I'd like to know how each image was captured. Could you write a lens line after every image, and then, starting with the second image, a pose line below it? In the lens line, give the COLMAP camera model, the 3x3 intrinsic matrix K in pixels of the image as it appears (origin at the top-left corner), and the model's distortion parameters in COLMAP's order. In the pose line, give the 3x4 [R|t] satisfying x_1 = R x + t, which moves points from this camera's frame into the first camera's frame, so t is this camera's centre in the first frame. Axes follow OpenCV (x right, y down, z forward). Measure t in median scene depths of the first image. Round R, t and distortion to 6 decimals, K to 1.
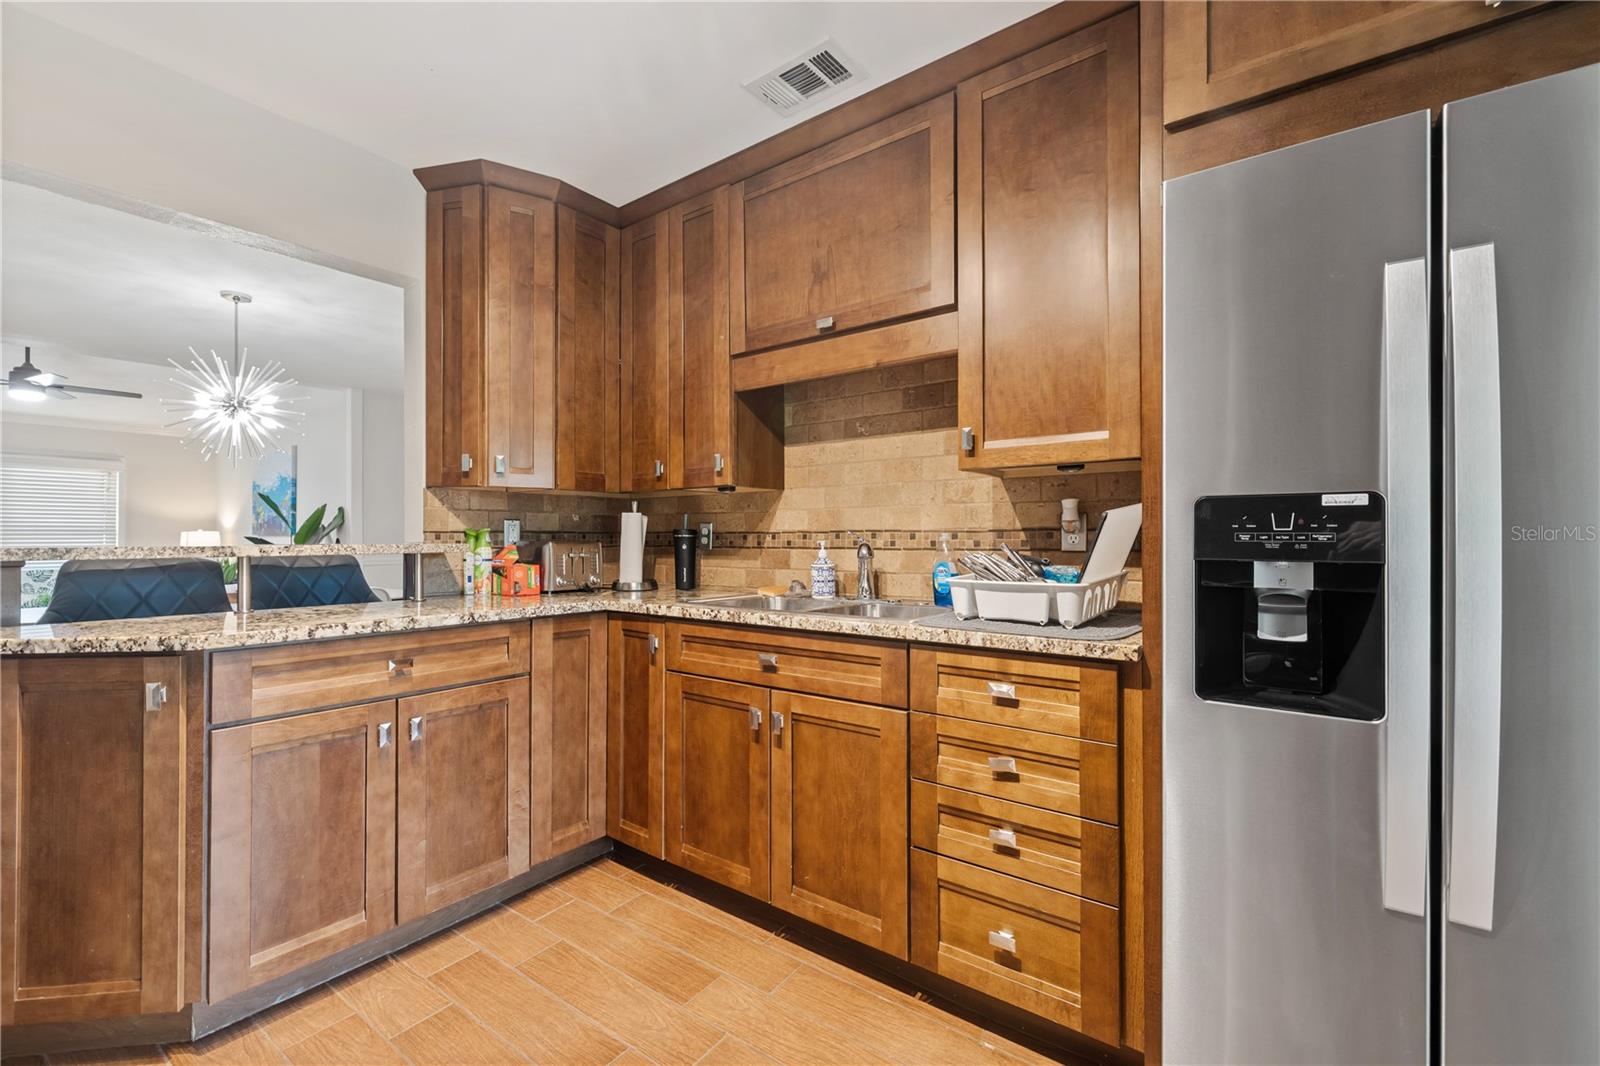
lens RADIAL K [[680.9, 0, 801.9], [0, 680.9, 539.8], [0, 0, 1]] dist [0.001602, -0.000021]
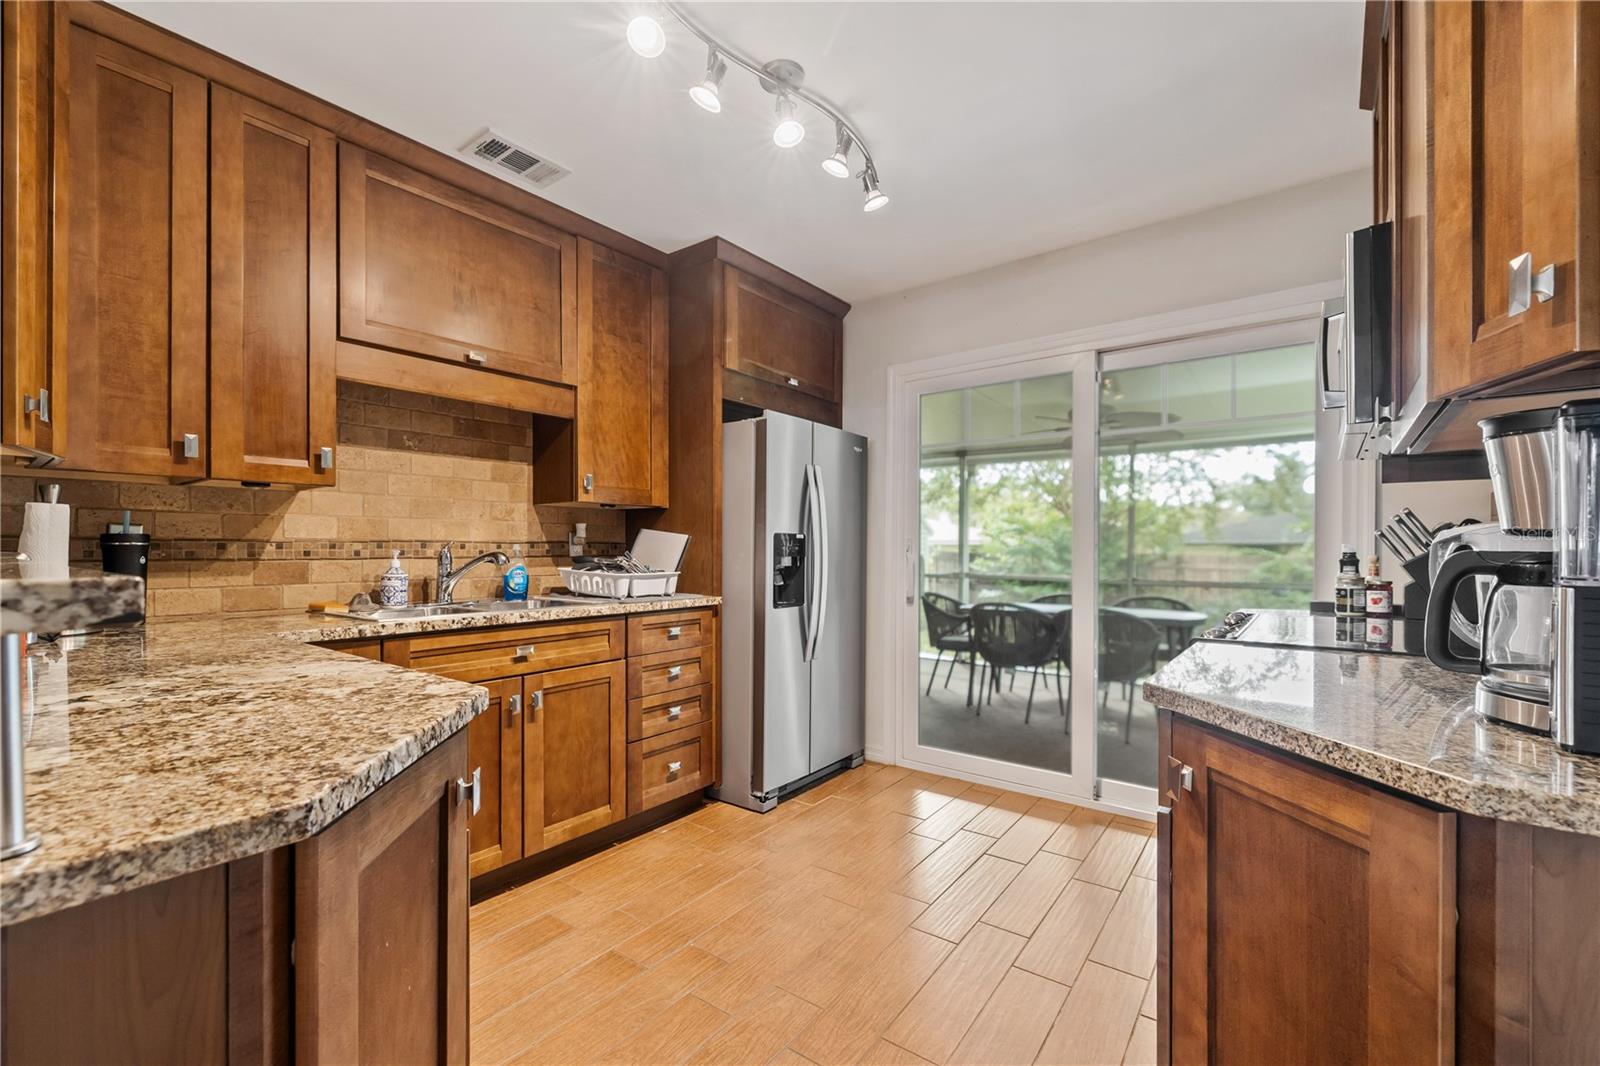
lens RADIAL K [[673.1, 0, 801.8], [0, 673.1, 549.3], [0, 0, 1]] dist [-0.000079, 0.000032]
pose [[0.001388, -0.000216, 0.999999, -1.208626], [0.001004, 0.999999, 0.000215, 0.000053], [-0.999999, 0.001004, 0.001388, 0.516607]]
